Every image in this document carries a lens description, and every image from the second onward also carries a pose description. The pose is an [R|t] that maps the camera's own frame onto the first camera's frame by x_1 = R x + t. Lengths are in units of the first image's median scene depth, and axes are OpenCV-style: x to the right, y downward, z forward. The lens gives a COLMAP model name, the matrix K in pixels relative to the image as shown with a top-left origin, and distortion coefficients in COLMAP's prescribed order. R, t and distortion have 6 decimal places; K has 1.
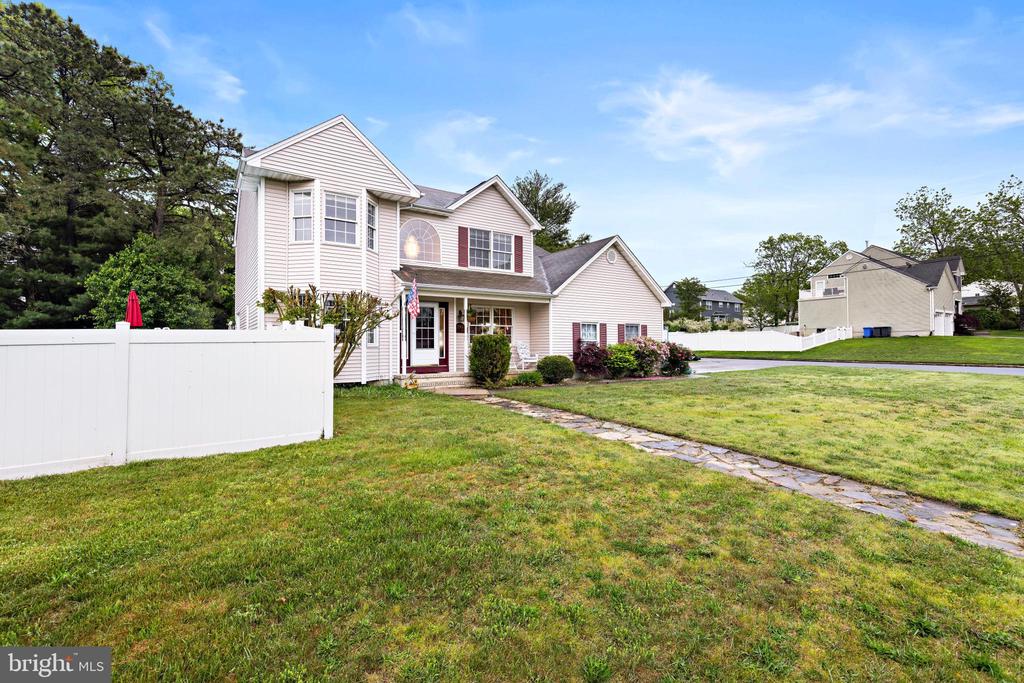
lens RADIAL K [[457.2, 0, 514.5], [0, 457.2, 339.4], [0, 0, 1]] dist [0.000586, 0.000003]
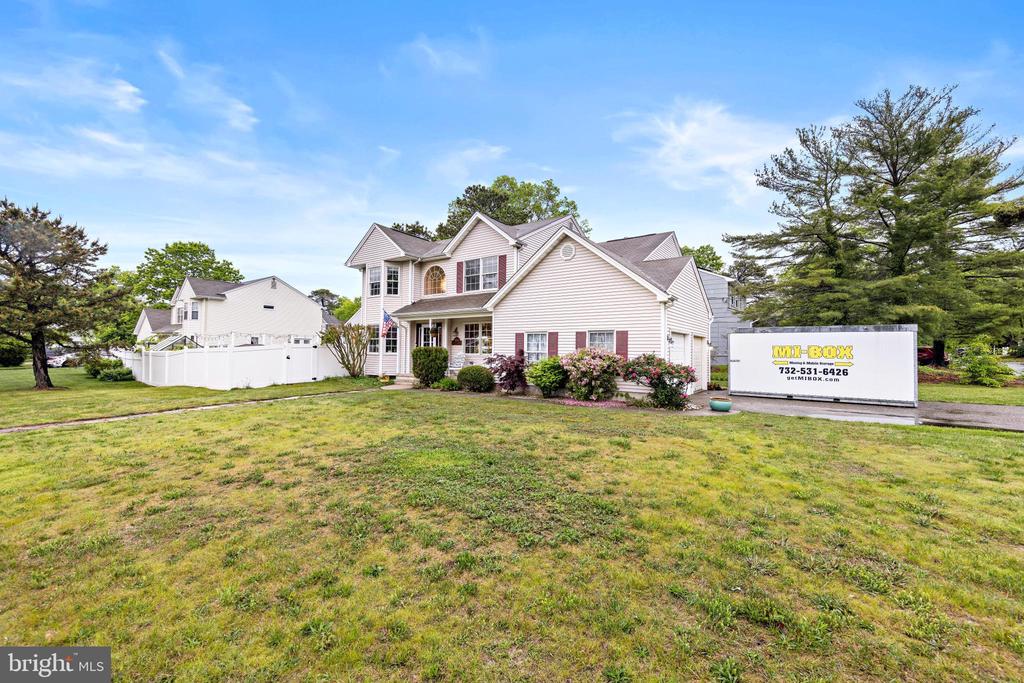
lens RADIAL K [[425.5, 0, 511.1], [0, 425.5, 342.2], [0, 0, 1]] dist [0.003230, 0.000018]
pose [[0.333800, -0.015886, -0.942510, 1.017730], [-0.000132, 0.999857, -0.016899, -0.002454], [0.942644, 0.005766, 0.333751, 0.721157]]
